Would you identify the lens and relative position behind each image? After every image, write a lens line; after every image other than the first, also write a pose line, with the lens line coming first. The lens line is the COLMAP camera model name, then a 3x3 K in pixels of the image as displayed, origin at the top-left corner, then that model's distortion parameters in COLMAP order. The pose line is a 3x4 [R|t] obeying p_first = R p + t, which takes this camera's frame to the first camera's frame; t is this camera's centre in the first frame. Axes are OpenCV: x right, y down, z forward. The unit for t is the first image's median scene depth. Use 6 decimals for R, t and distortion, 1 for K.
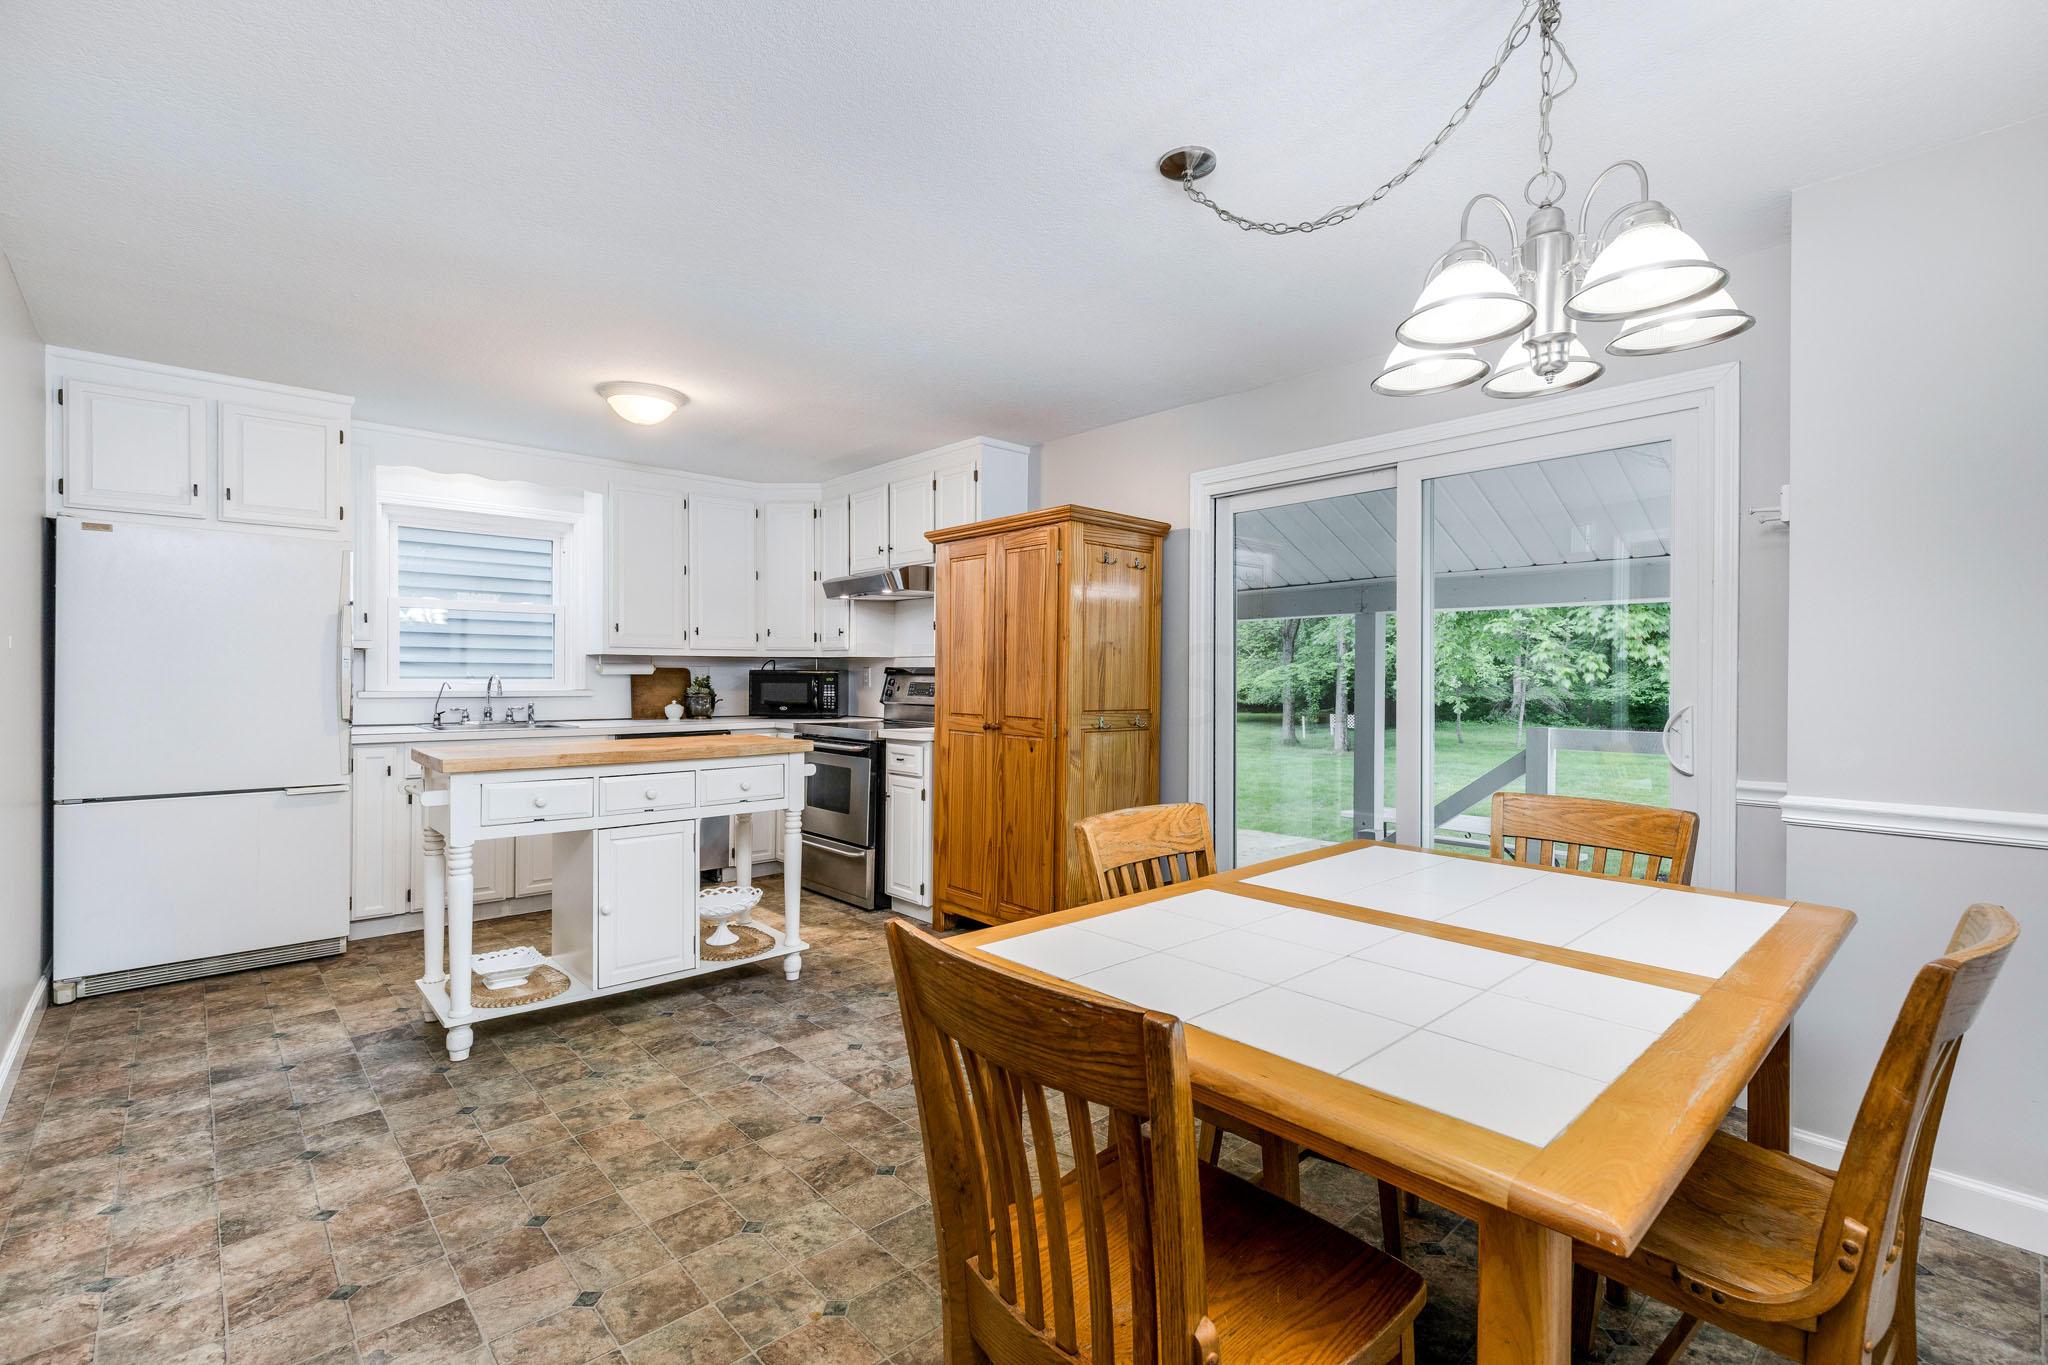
lens RADIAL K [[904.1, 0, 1023.1], [0, 904.1, 685.0], [0, 0, 1]] dist [0.009413, -0.001144]
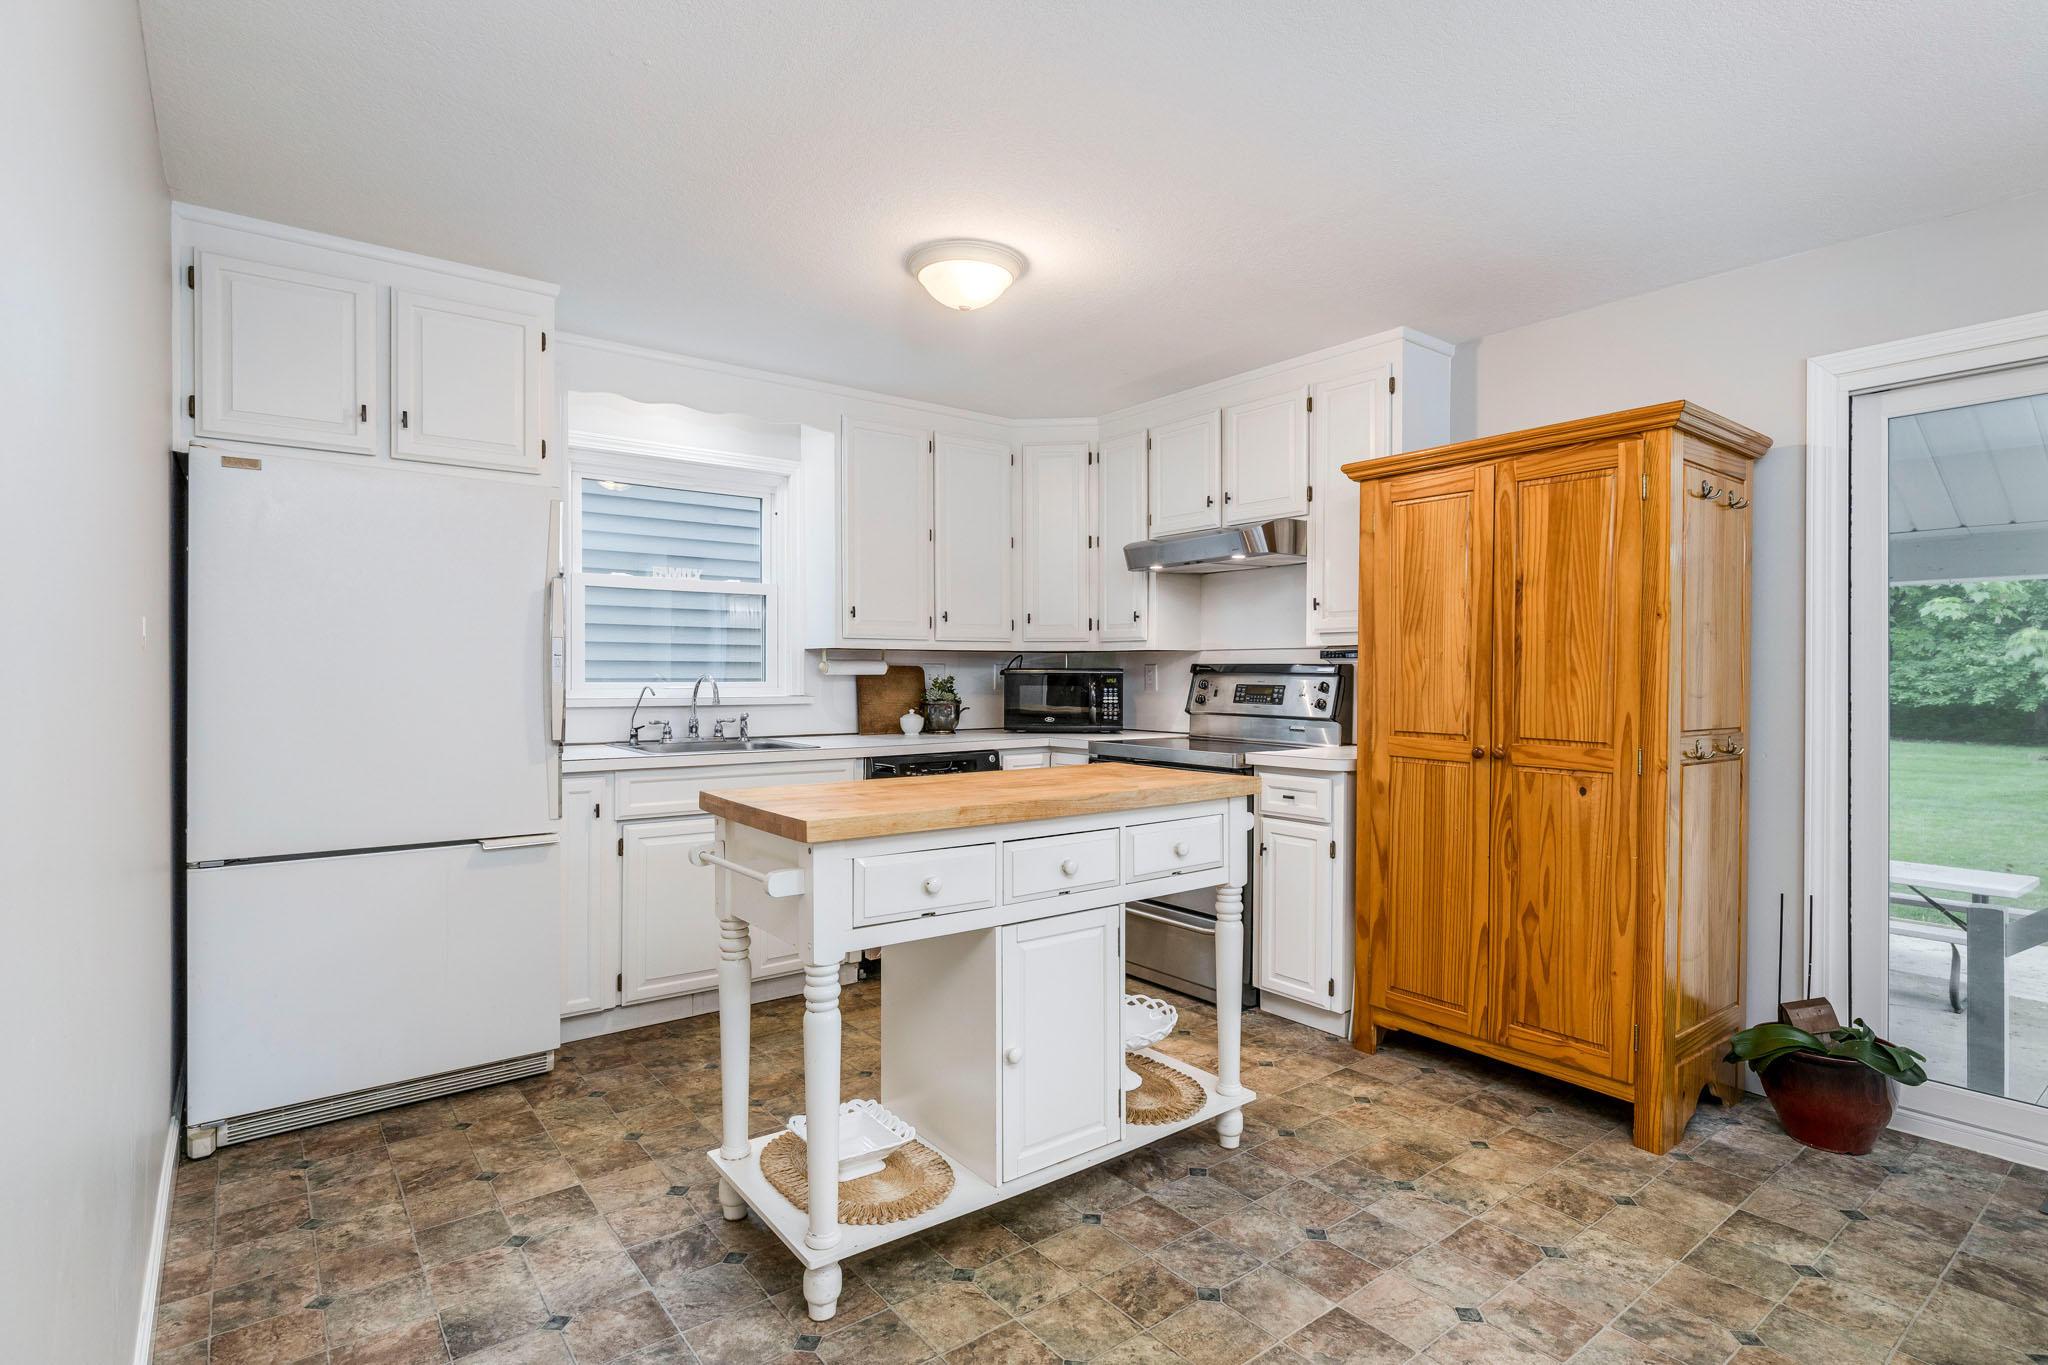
lens RADIAL K [[1000.0, 0, 1028.3], [0, 1000.0, 686.5], [0, 0, 1]] dist [-0.000952, 0.001490]
pose [[0.996781, -0.001694, -0.080155, -0.316421], [0.001775, 0.999998, 0.000942, -0.003864], [0.080153, -0.001081, 0.996782, 0.257414]]
